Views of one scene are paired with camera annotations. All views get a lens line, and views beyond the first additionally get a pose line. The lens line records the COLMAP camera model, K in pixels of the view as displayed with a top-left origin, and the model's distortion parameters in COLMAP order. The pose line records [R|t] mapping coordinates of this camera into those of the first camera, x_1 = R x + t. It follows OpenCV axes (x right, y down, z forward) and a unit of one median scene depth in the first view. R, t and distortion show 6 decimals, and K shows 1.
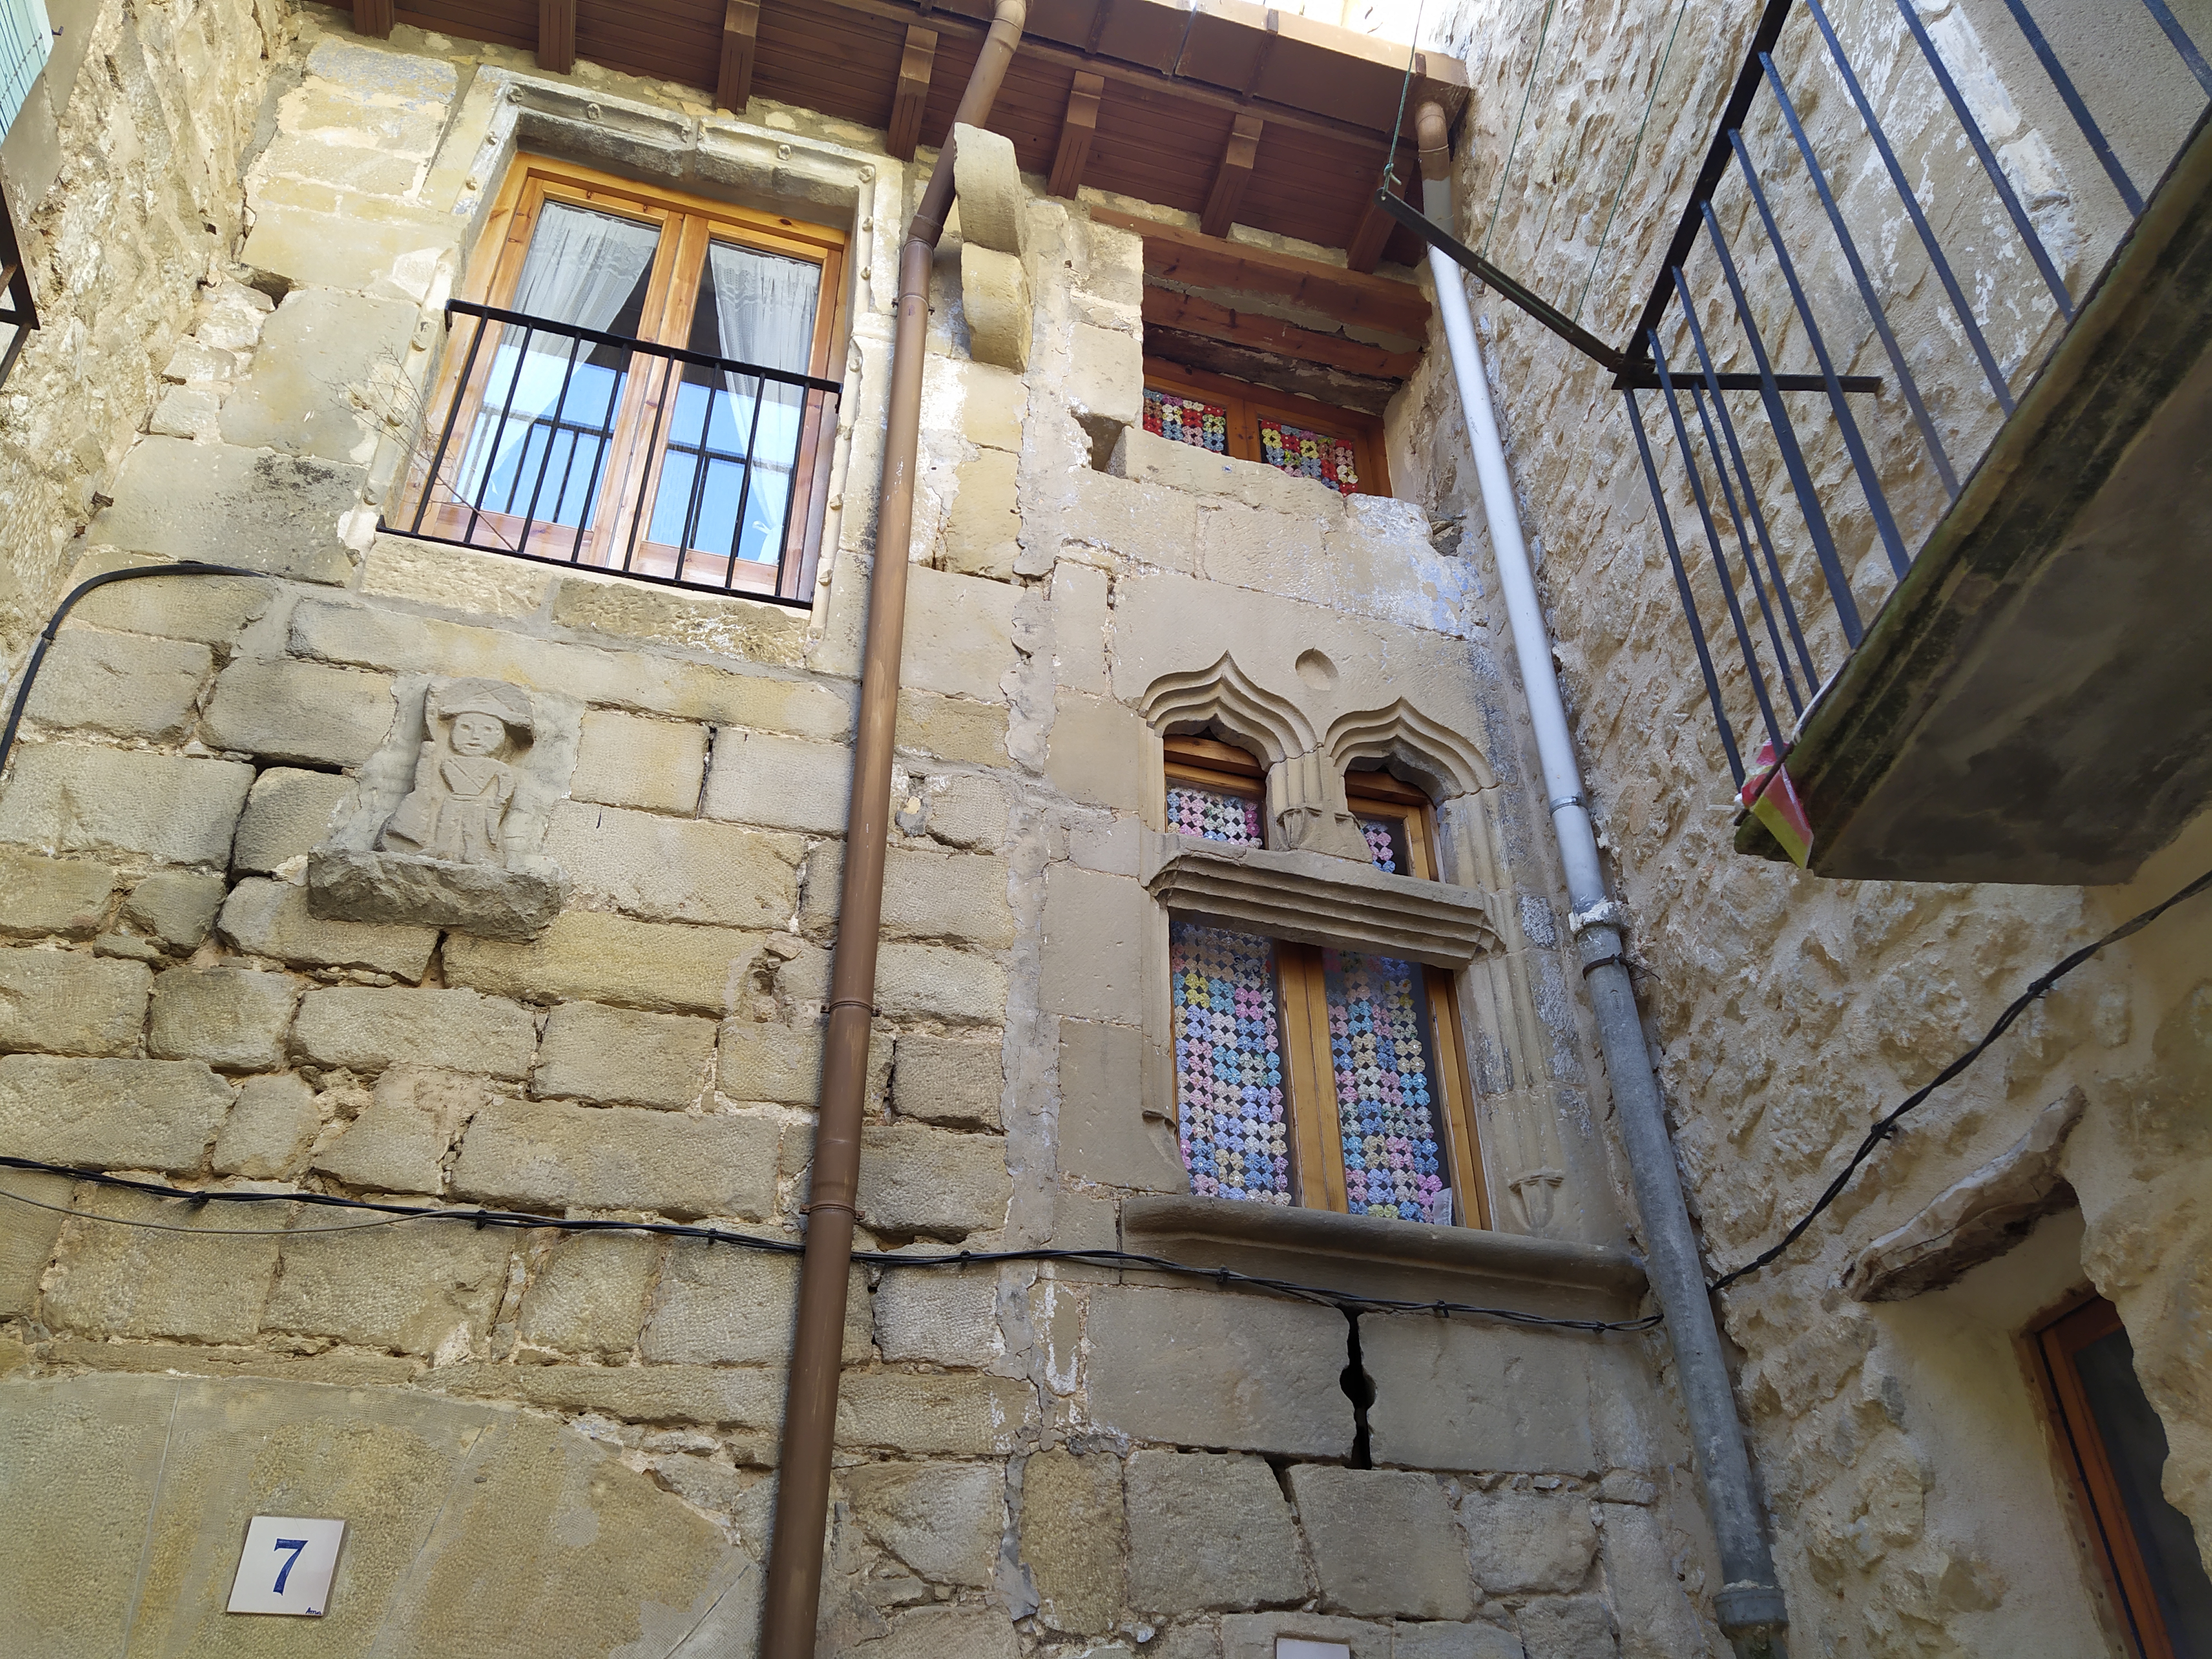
lens RADIAL K [[1614.8, 0, 1128.7], [0, 1614.8, 841.4], [0, 0, 1]] dist [0.102695, -0.138133]
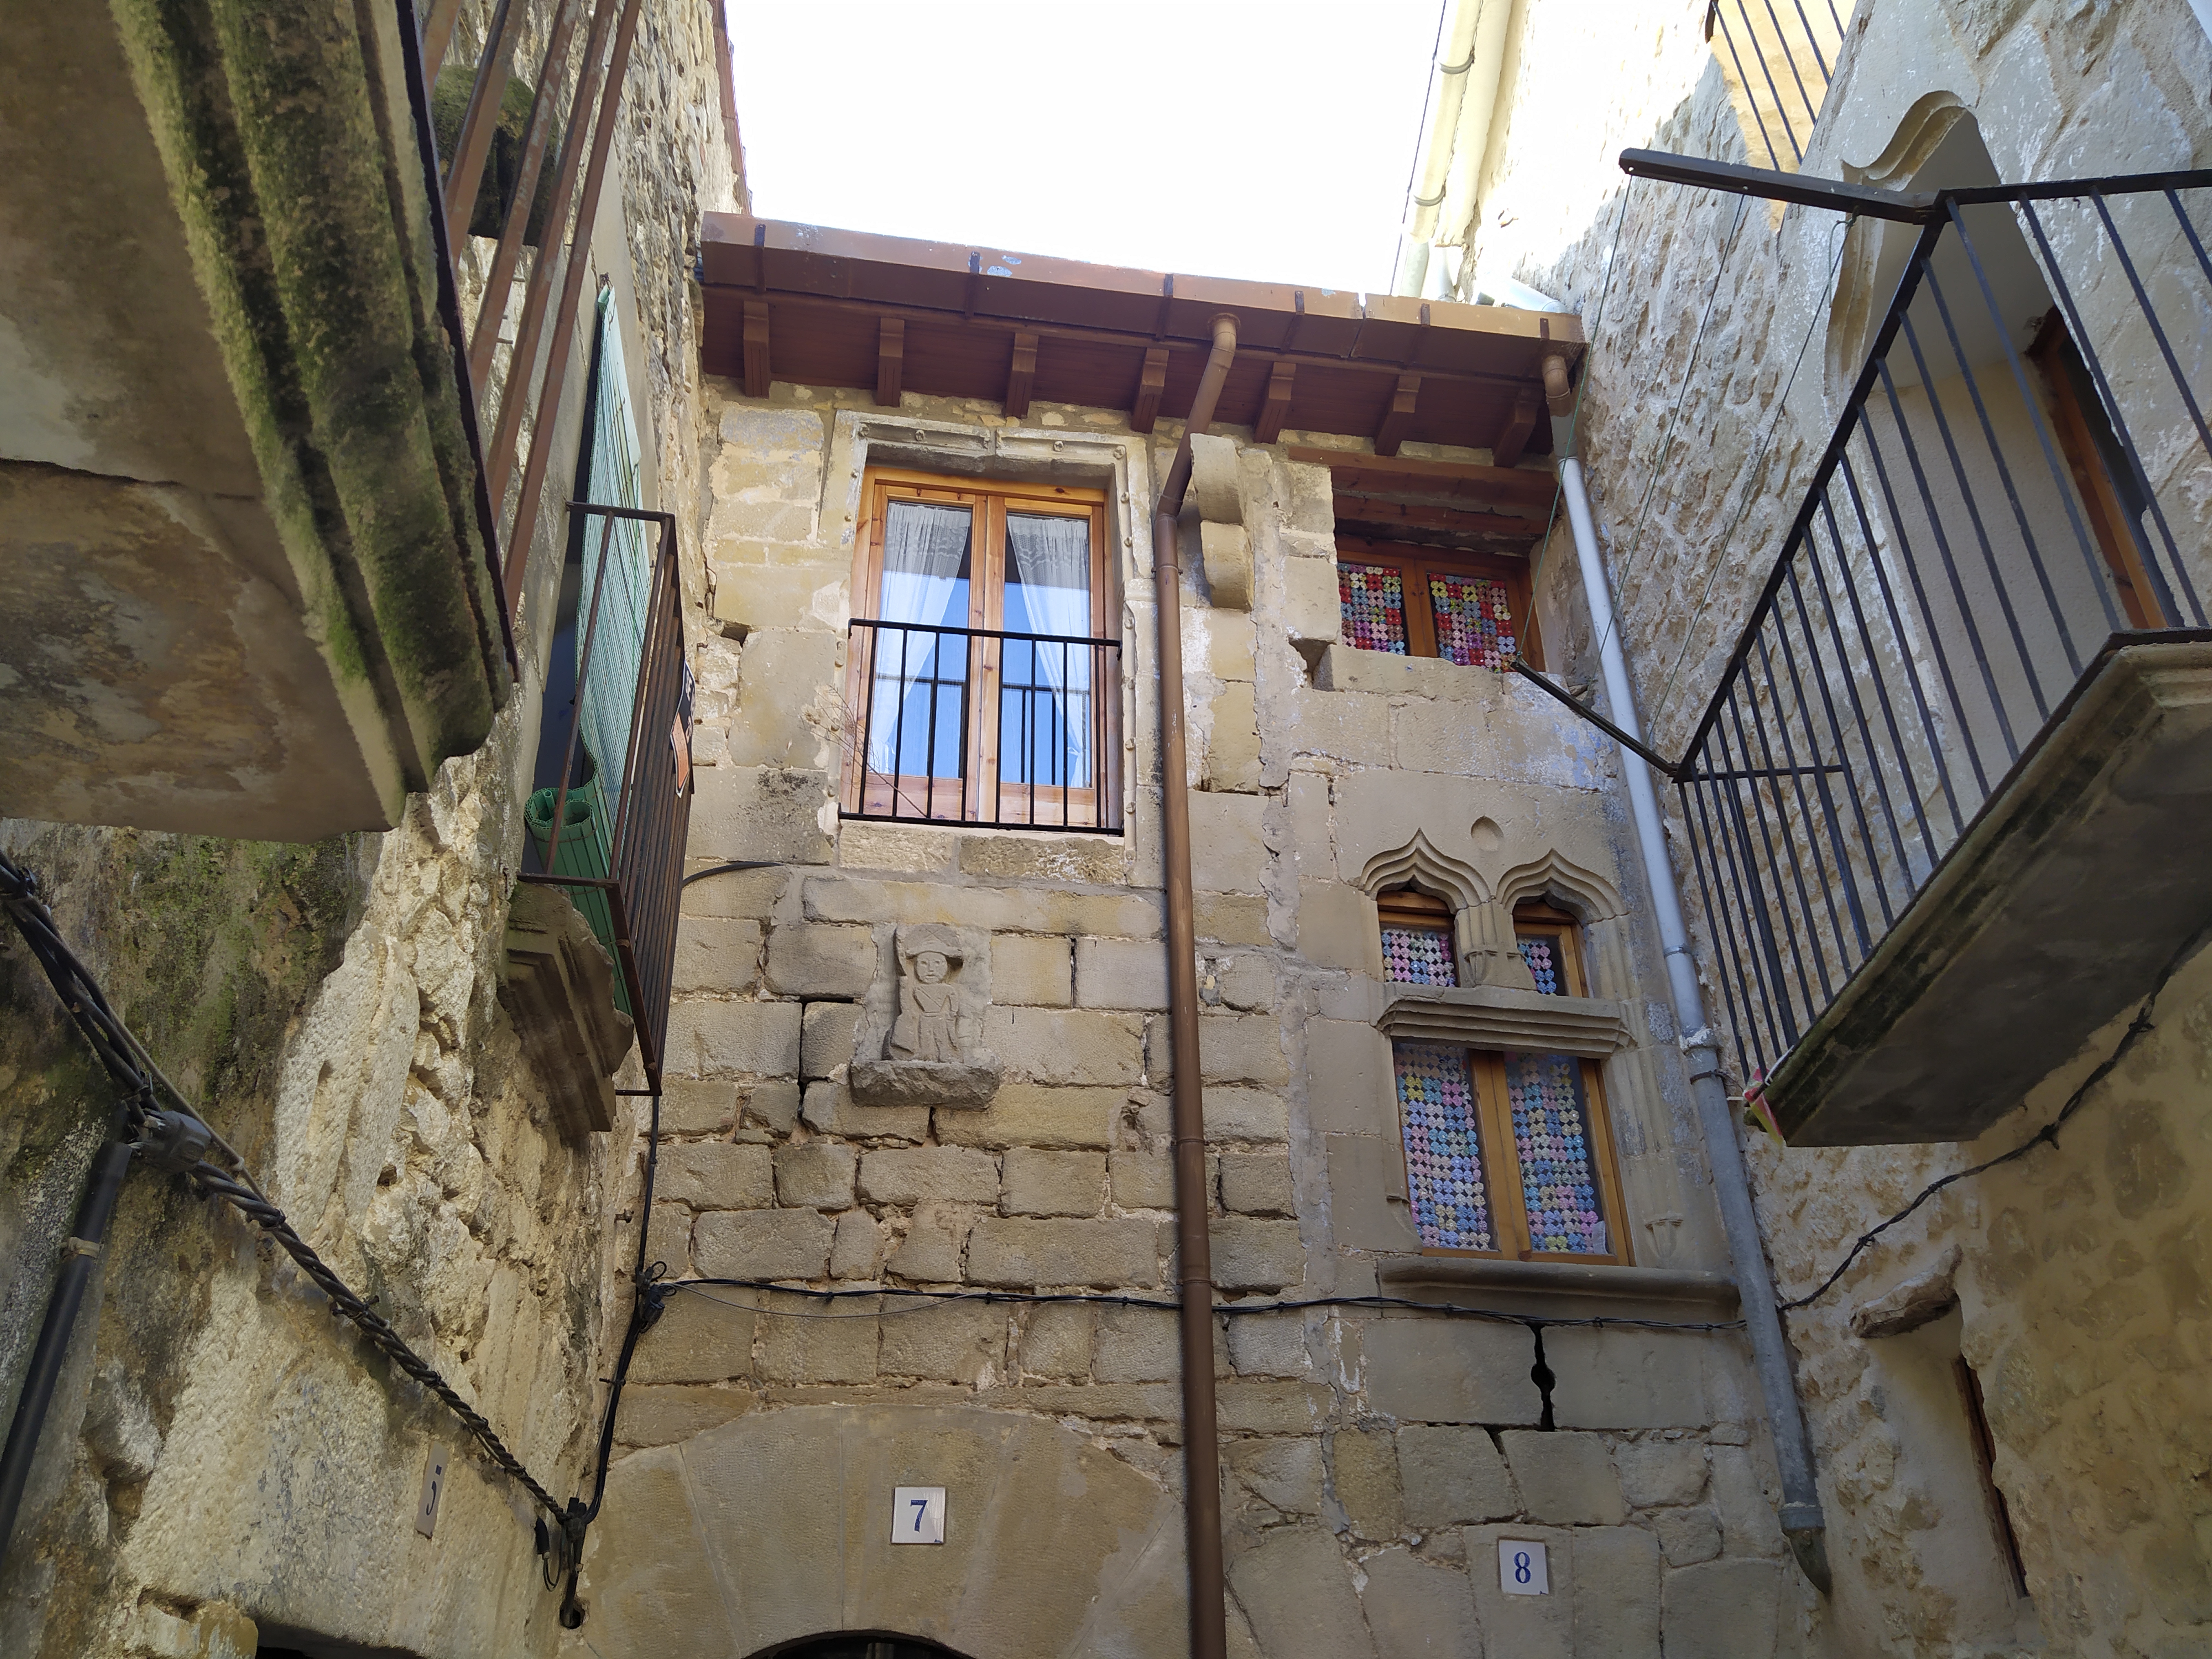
lens RADIAL K [[1614.8, 0, 1128.7], [0, 1614.8, 841.4], [0, 0, 1]] dist [0.102695, -0.138133]
pose [[0.992282, -0.062668, -0.107001, -0.045440], [0.072636, 0.993111, 0.091952, -0.307497], [0.100502, -0.099014, 0.989998, -0.468019]]
